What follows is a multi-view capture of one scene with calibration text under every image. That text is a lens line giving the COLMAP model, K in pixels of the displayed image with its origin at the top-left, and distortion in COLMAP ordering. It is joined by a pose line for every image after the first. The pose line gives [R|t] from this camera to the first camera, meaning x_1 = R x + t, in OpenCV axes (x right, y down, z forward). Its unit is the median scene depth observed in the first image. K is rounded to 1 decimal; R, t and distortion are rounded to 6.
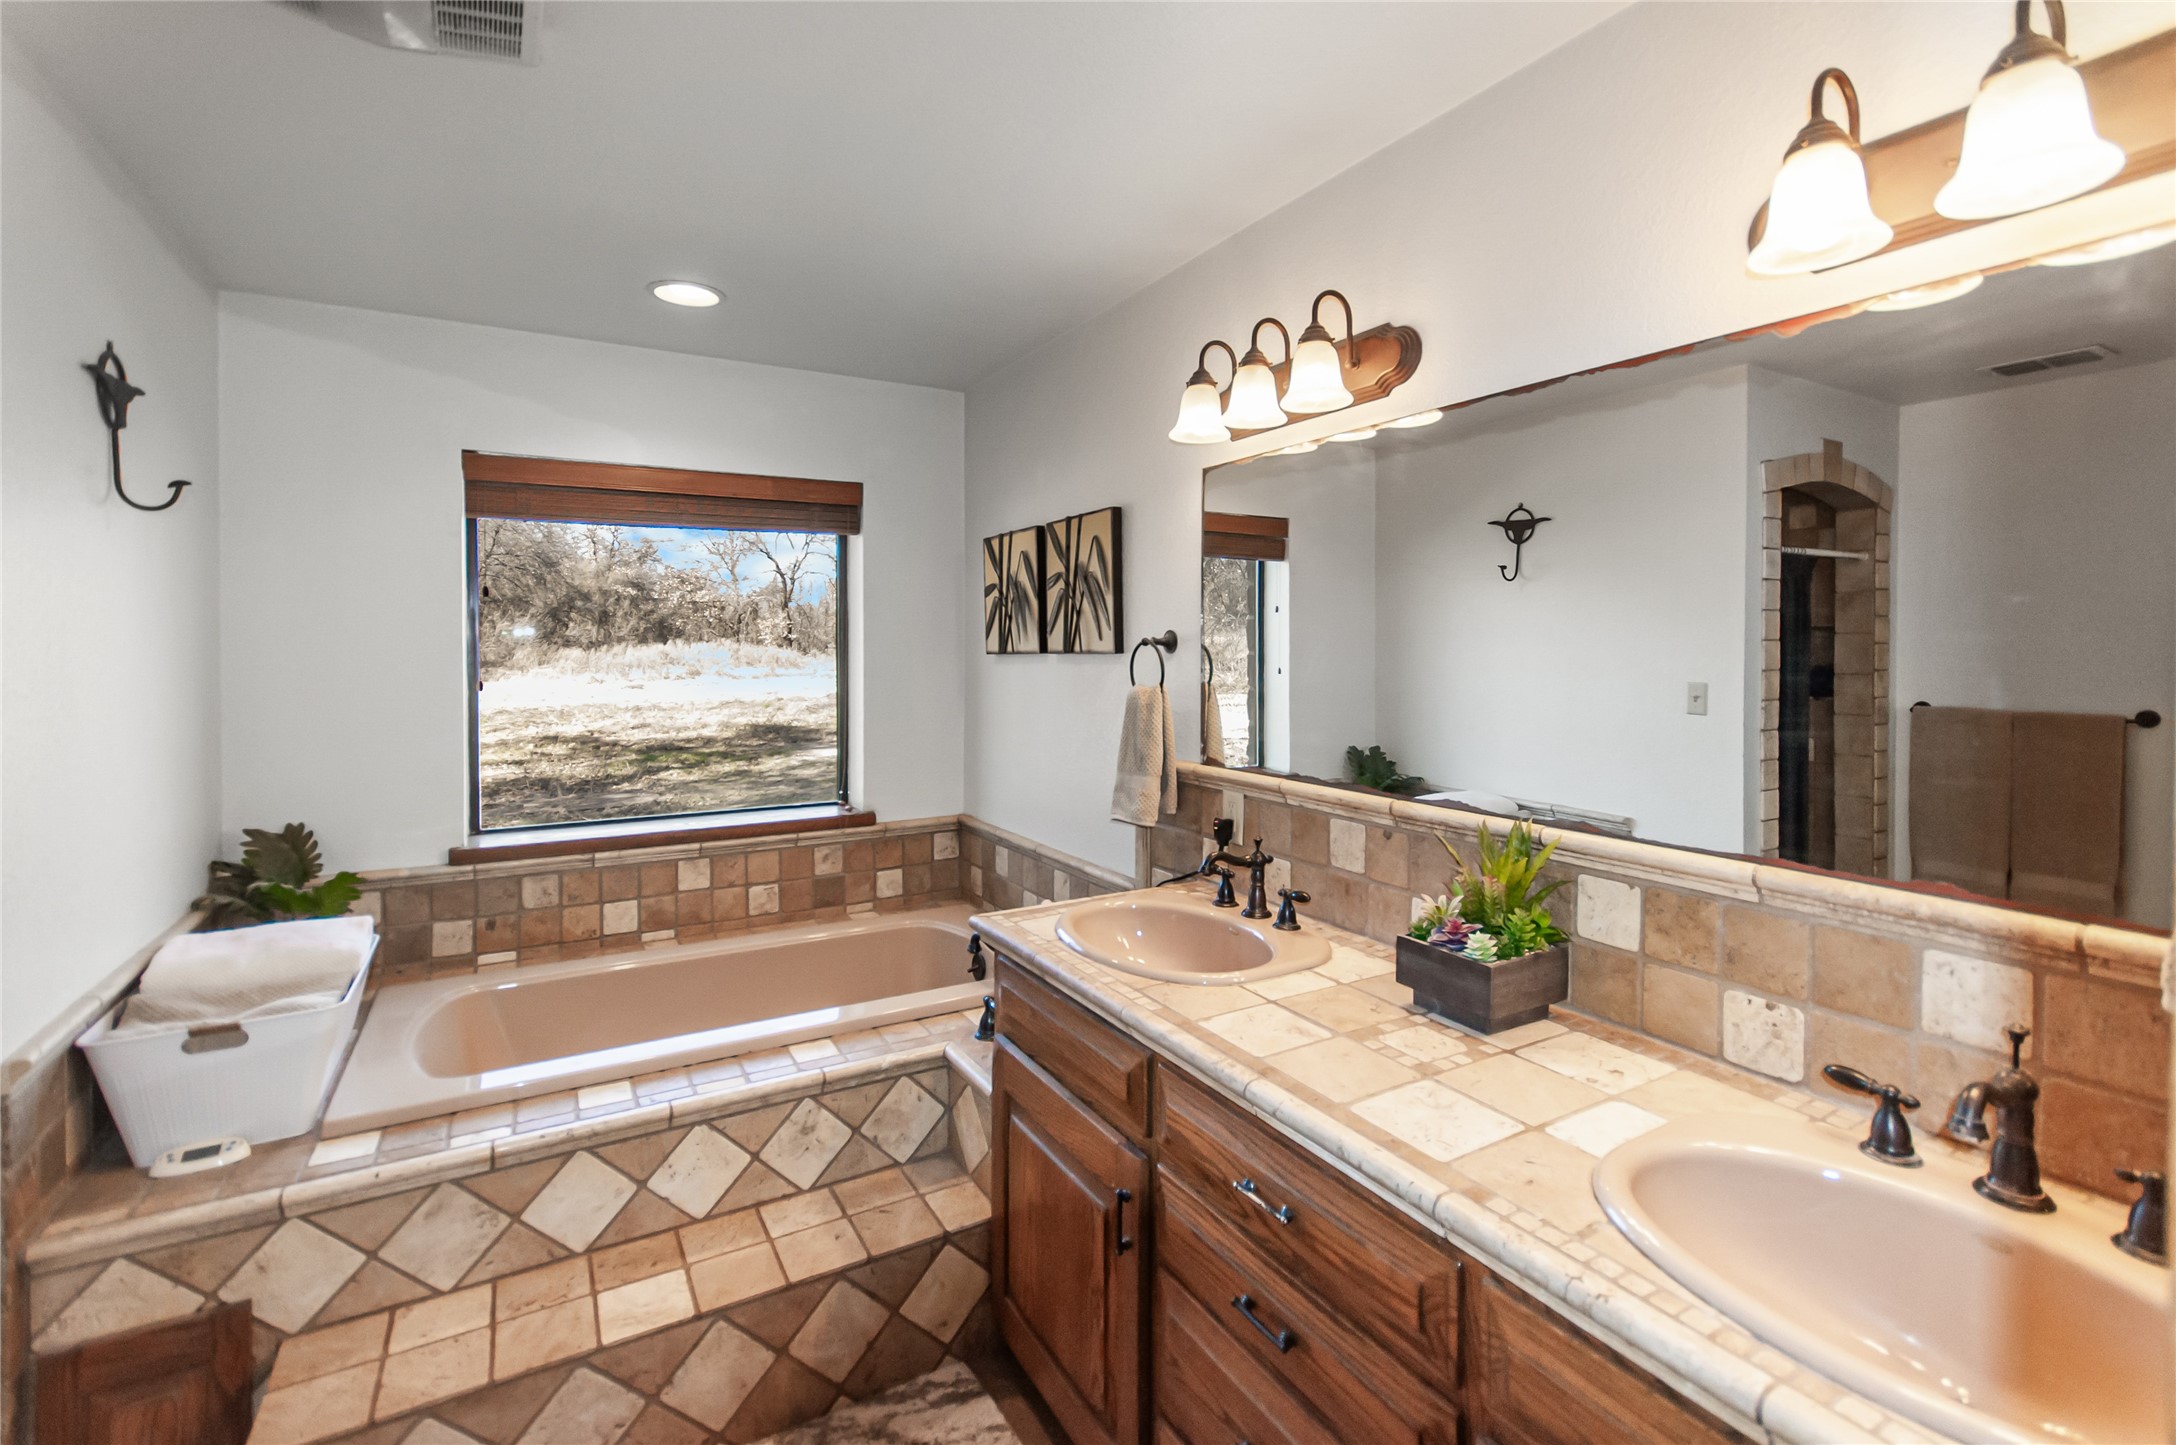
lens RADIAL K [[974.0, 0, 1091.6], [0, 974.0, 650.6], [0, 0, 1]] dist [0.000315, -0.000014]
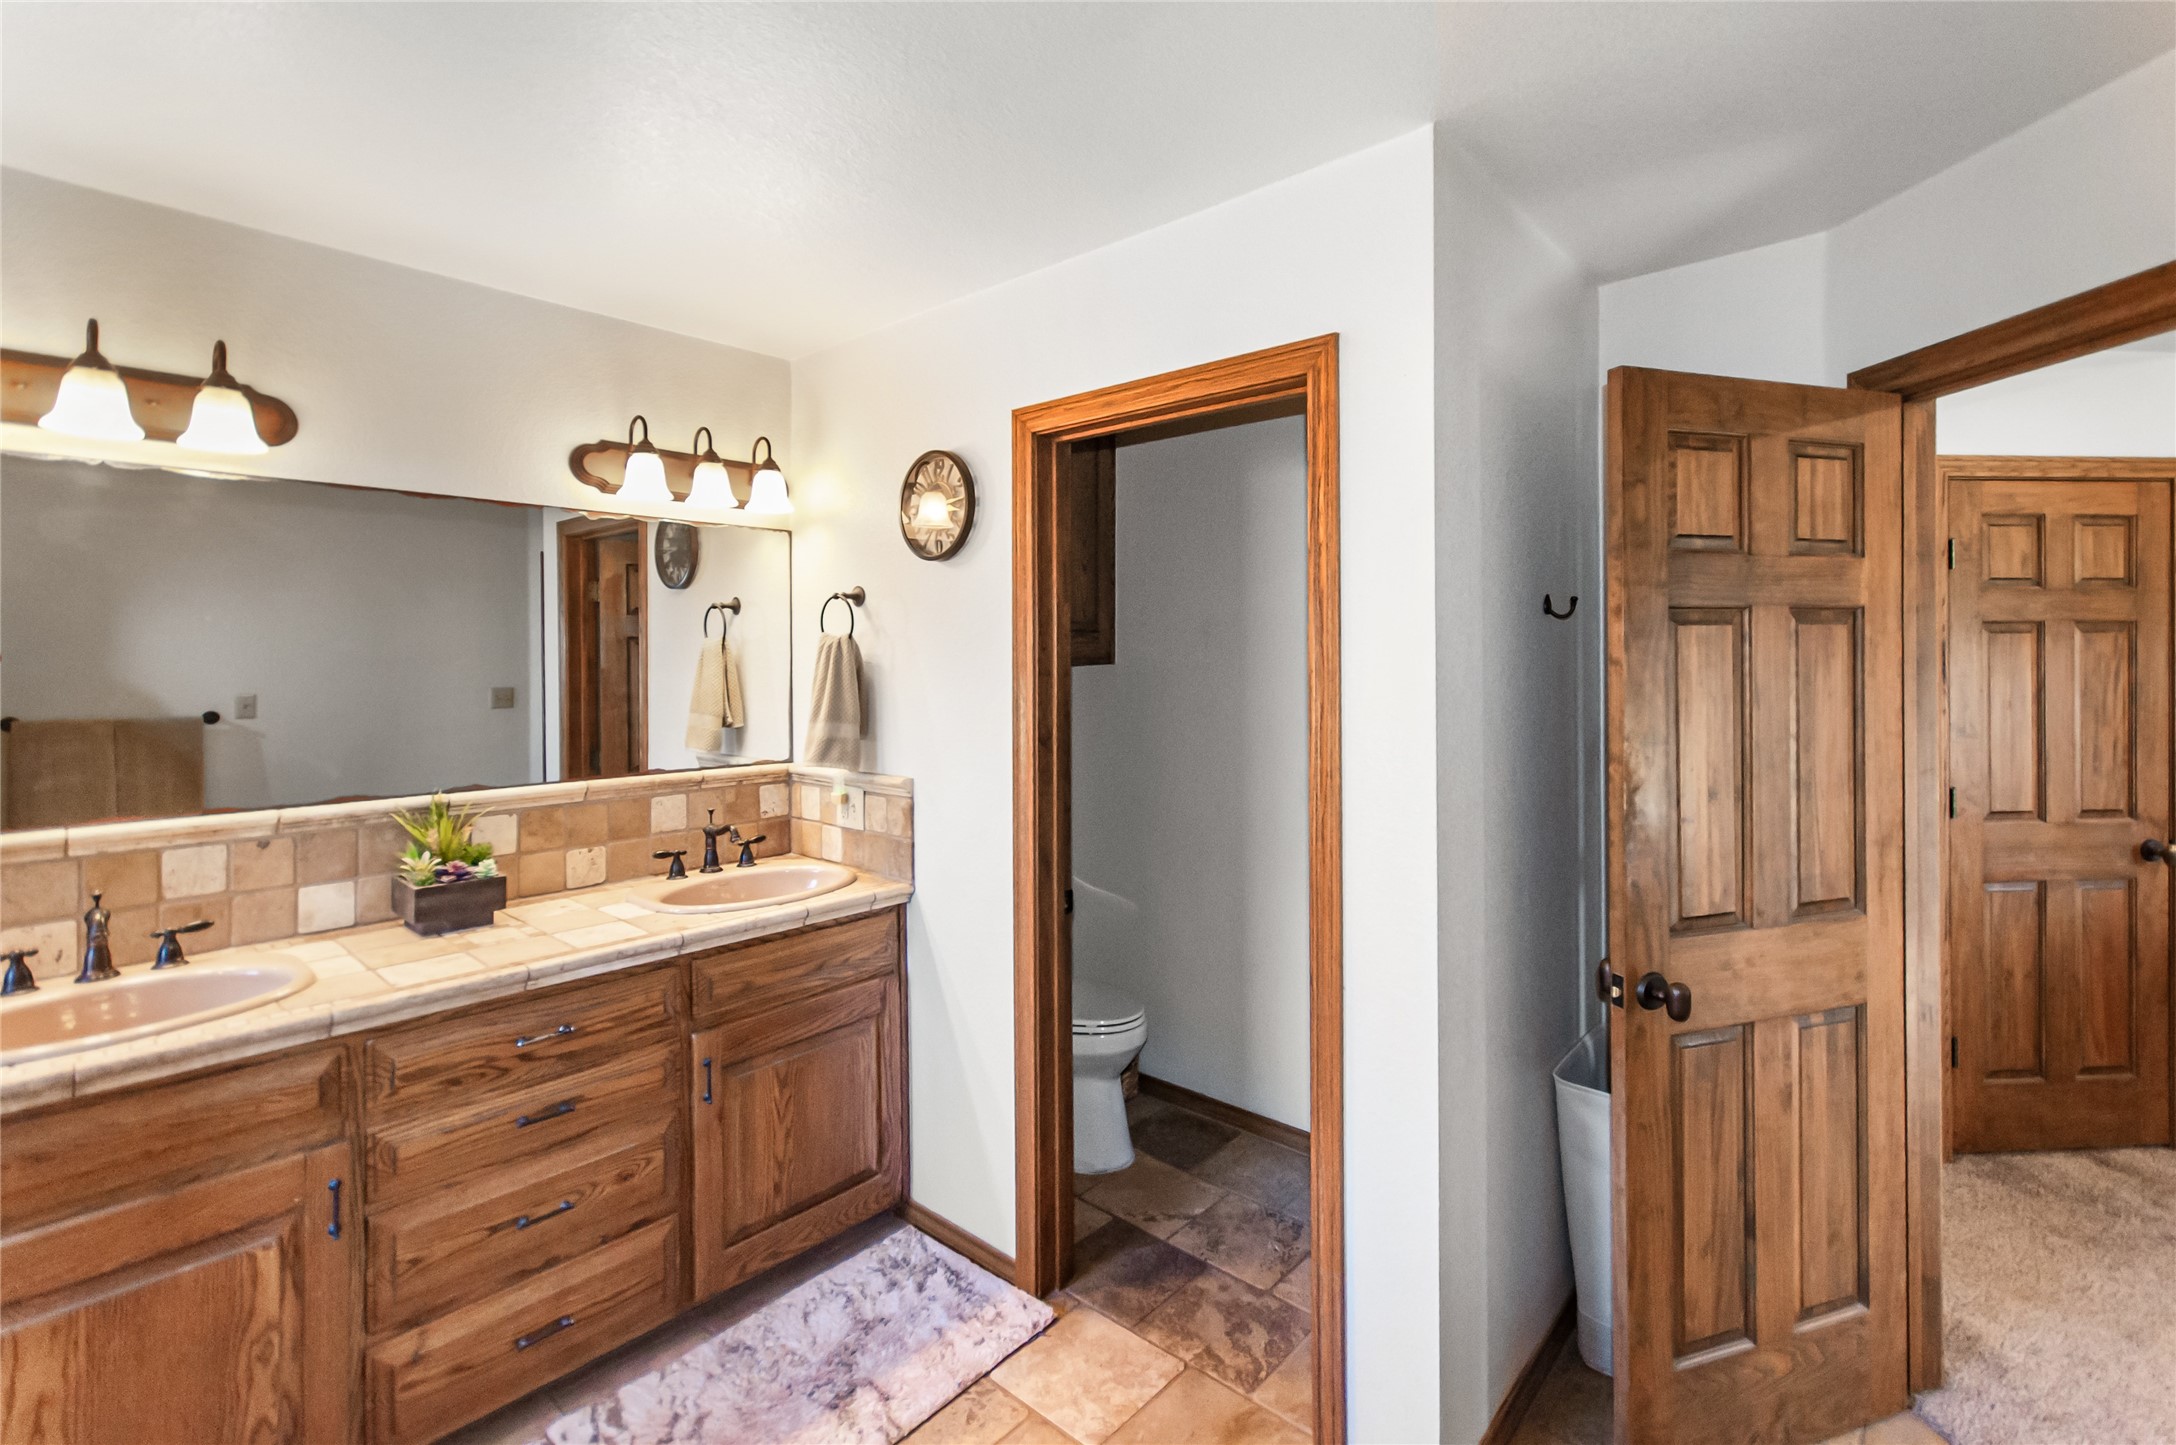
lens RADIAL K [[974.0, 0, 1091.6], [0, 974.0, 650.6], [0, 0, 1]] dist [0.000315, -0.000014]
pose [[-0.308337, 0.001584, 0.951276, -1.371747], [0.006821, 0.999977, 0.000546, -0.036275], [-0.951253, 0.006657, -0.308341, 0.569575]]
